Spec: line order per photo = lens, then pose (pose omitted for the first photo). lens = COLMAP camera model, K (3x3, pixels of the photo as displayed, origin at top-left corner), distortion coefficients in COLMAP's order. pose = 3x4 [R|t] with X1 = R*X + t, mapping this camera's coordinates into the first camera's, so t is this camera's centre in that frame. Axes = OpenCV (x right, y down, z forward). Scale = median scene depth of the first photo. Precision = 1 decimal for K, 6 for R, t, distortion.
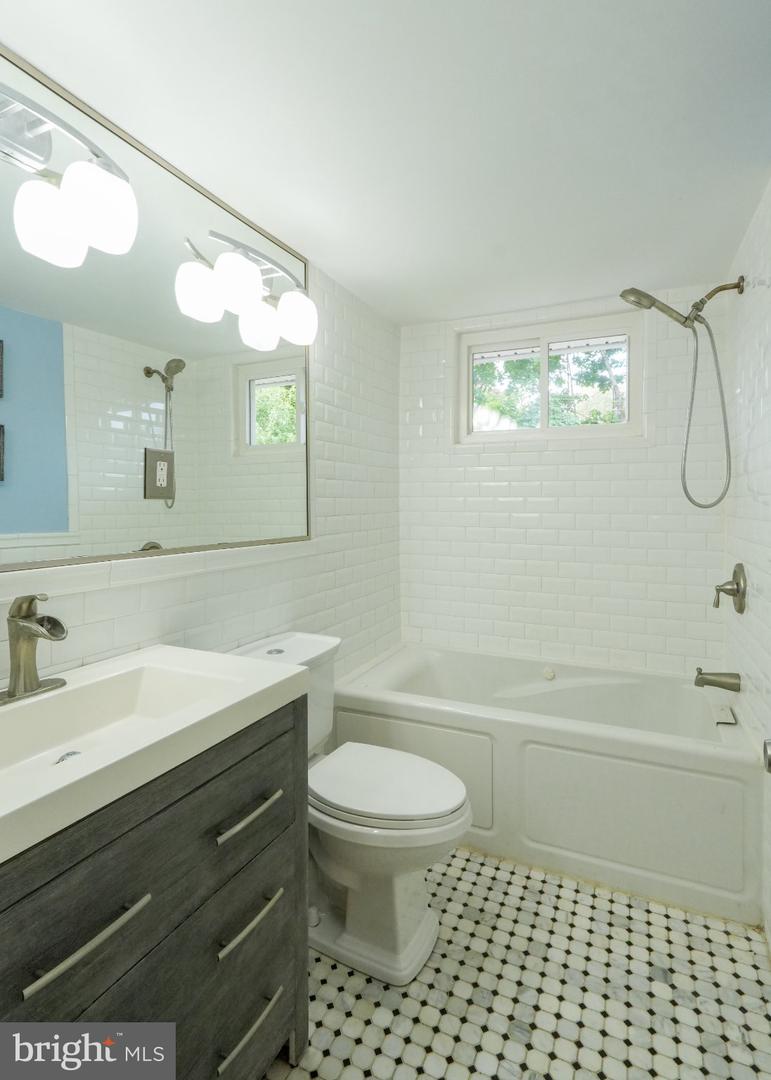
lens RADIAL K [[551.6, 0, 385.8], [0, 551.6, 500.3], [0, 0, 1]] dist [-0.002818, -0.000017]
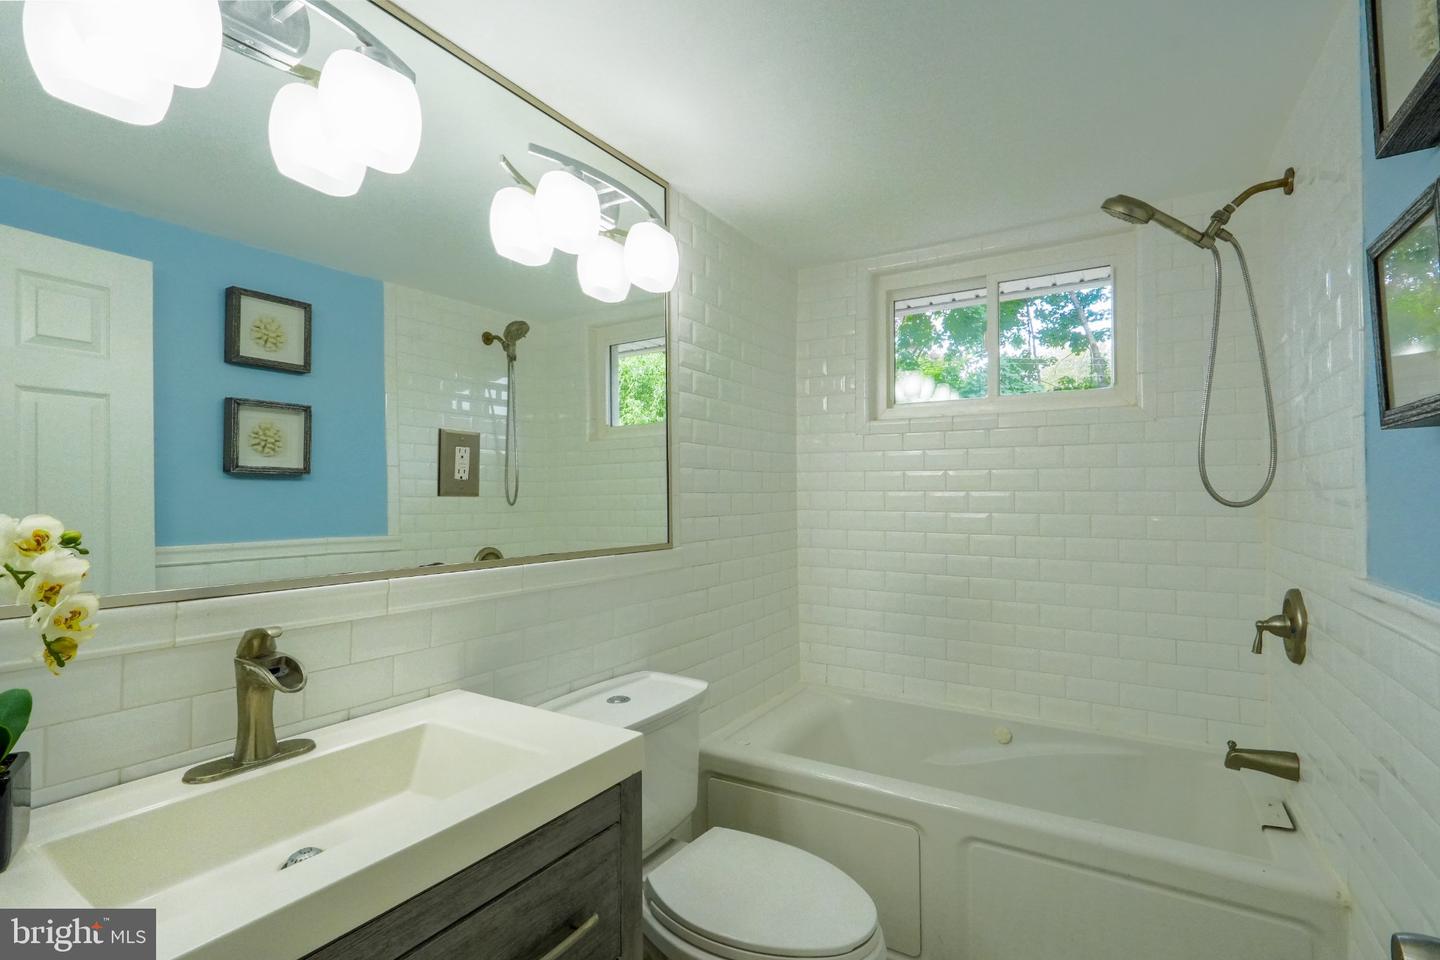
lens RADIAL K [[659.9, 0, 720.0], [0, 659.9, 480.0], [0, 0, 1]] dist [0.000189, -0.000033]
pose [[0.992578, -0.003923, -0.121548, 0.040413], [0.001502, 0.999799, -0.020002, -0.004404], [0.121602, 0.019671, 0.992384, 0.106261]]
